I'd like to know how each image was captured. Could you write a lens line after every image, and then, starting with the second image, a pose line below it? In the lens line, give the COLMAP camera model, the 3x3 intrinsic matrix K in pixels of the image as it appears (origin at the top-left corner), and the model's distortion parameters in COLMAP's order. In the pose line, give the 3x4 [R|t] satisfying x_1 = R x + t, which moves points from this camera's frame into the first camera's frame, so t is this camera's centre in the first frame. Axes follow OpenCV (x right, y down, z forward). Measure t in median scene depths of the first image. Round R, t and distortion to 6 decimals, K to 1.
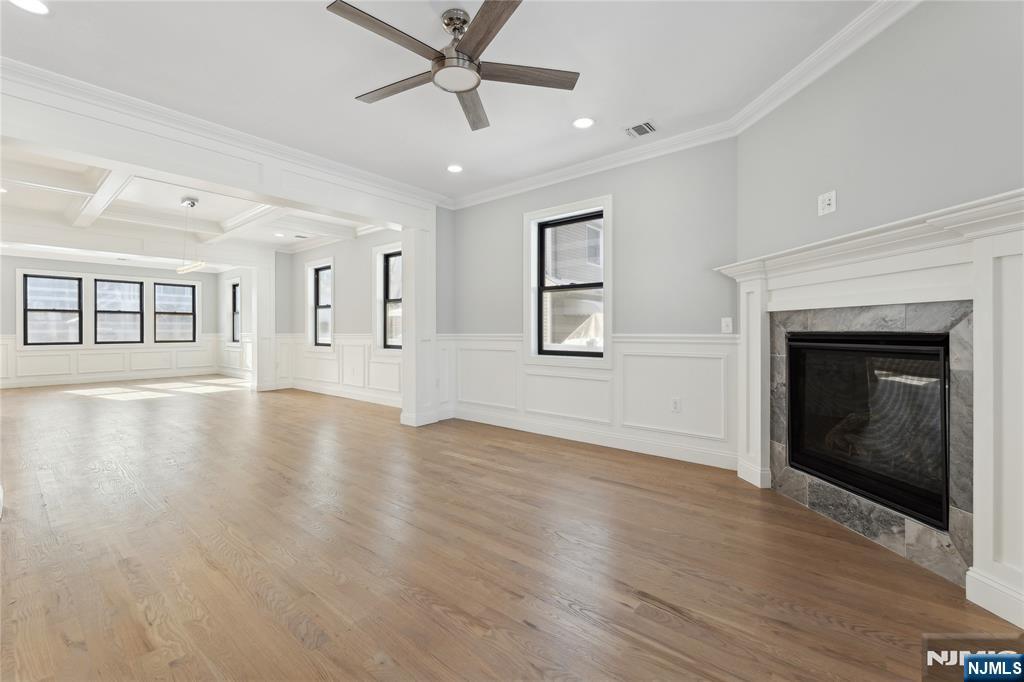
lens RADIAL K [[429.2, 0, 508.6], [0, 429.2, 329.3], [0, 0, 1]] dist [0.001889, -0.000104]
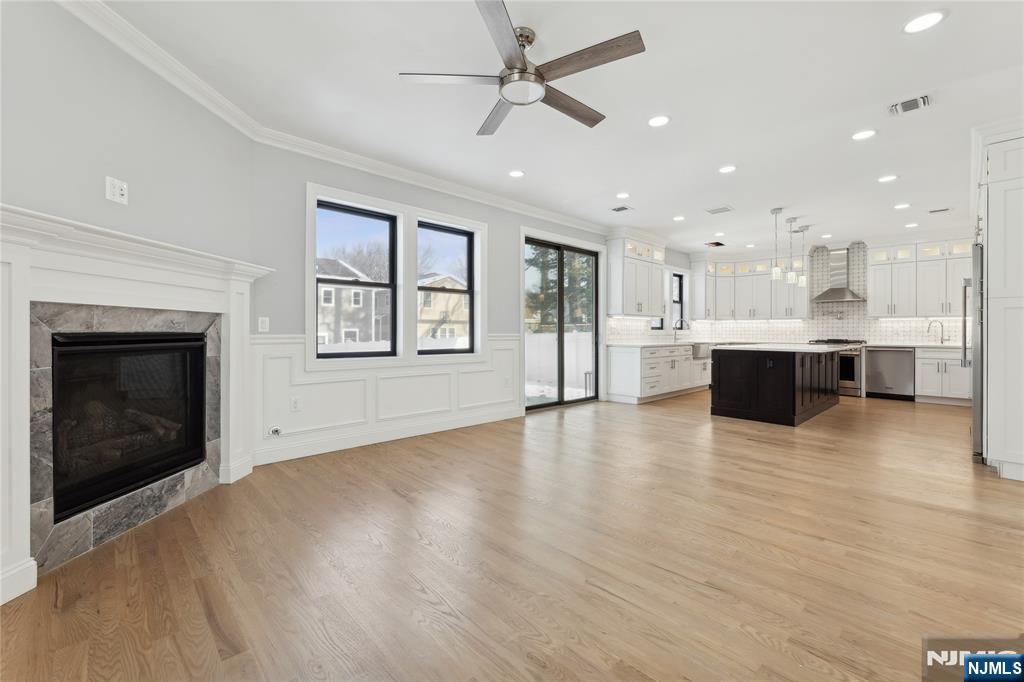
lens RADIAL K [[434.1, 0, 509.7], [0, 434.1, 335.4], [0, 0, 1]] dist [0.004312, 0.000122]
pose [[-0.993055, -0.001663, 0.117642, -0.182665], [-0.000923, 0.999979, 0.006340, 0.005428], [-0.117650, 0.006187, -0.993036, 1.737438]]
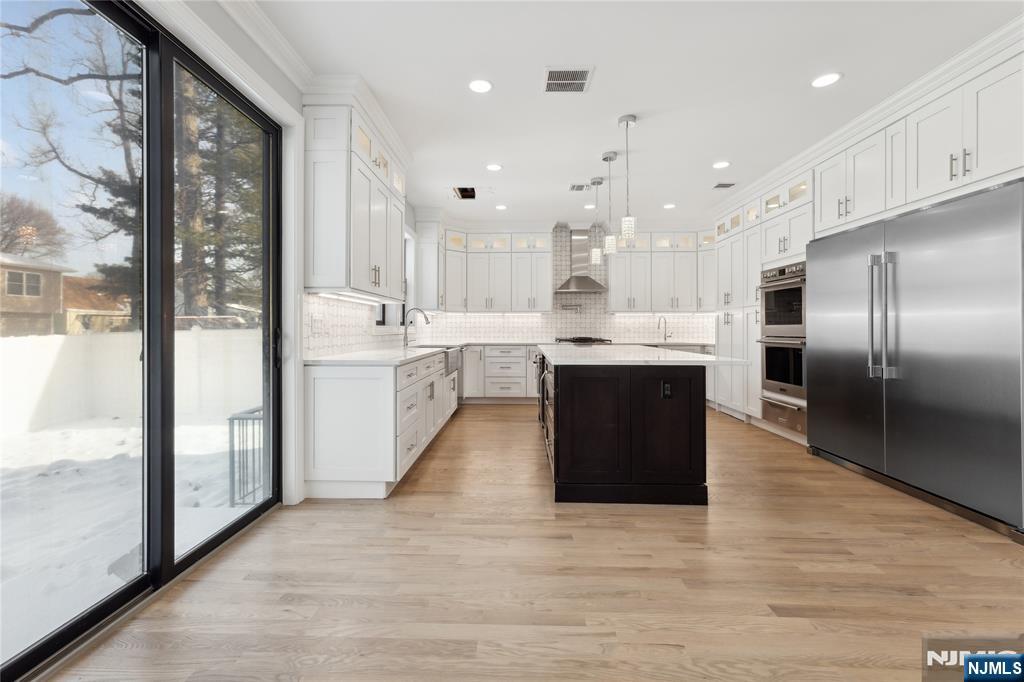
lens RADIAL K [[438.3, 0, 506.9], [0, 438.3, 327.3], [0, 0, 1]] dist [0.000135, 0.000196]
pose [[-0.792724, -0.000081, -0.609581, -0.193729], [0.003301, 0.999985, -0.004425, 0.000541], [0.609572, -0.005520, -0.792711, 0.222050]]
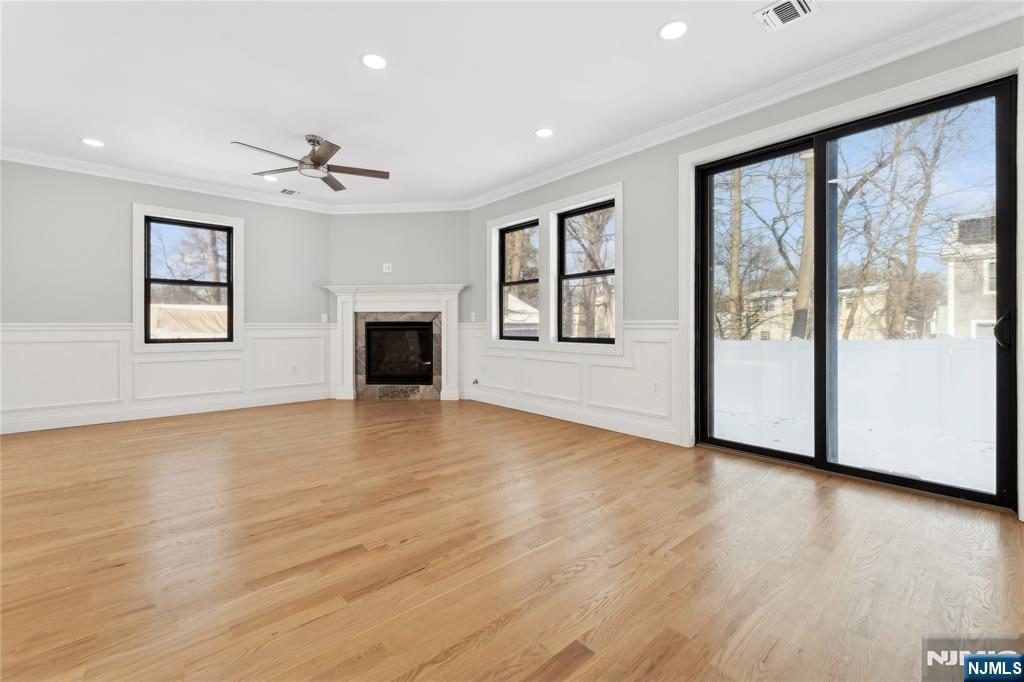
lens RADIAL K [[429.2, 0, 508.6], [0, 429.2, 329.3], [0, 0, 1]] dist [0.001889, -0.000104]
pose [[0.162475, -0.005516, 0.986697, -1.435467], [-0.000256, 0.999984, 0.005633, 0.033349], [-0.986713, -0.001168, 0.162471, -0.048012]]
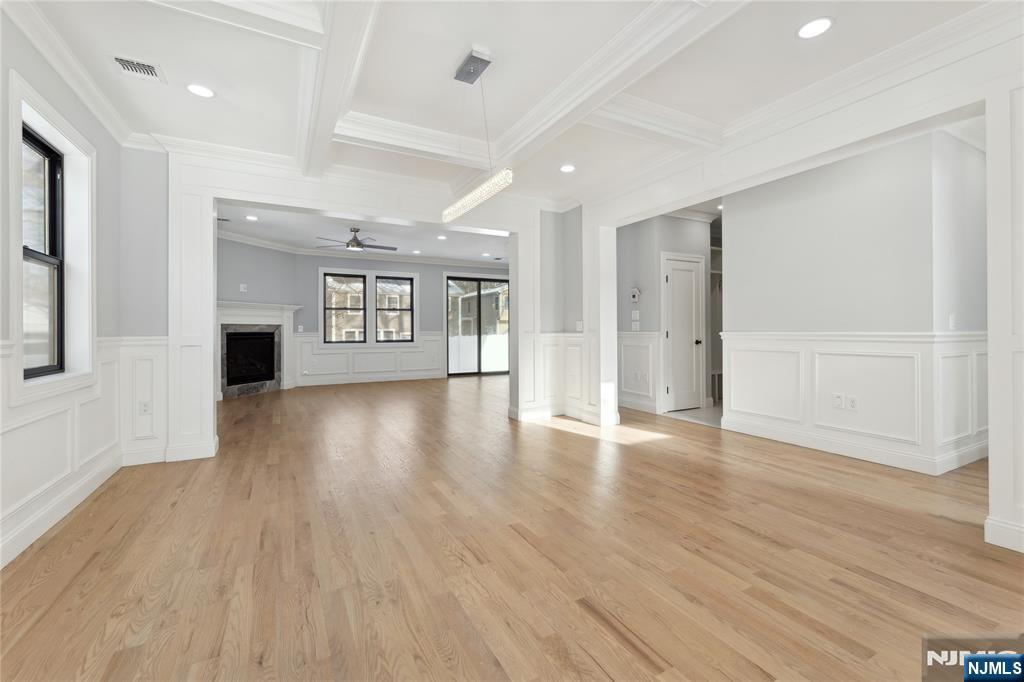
lens RADIAL K [[429.2, 0, 508.6], [0, 429.2, 329.3], [0, 0, 1]] dist [0.001889, -0.000104]
pose [[-0.923903, 0.008440, 0.382534, -1.946071], [0.007565, 0.999964, -0.003791, 0.009466], [-0.382552, -0.000609, -0.923934, 2.873896]]
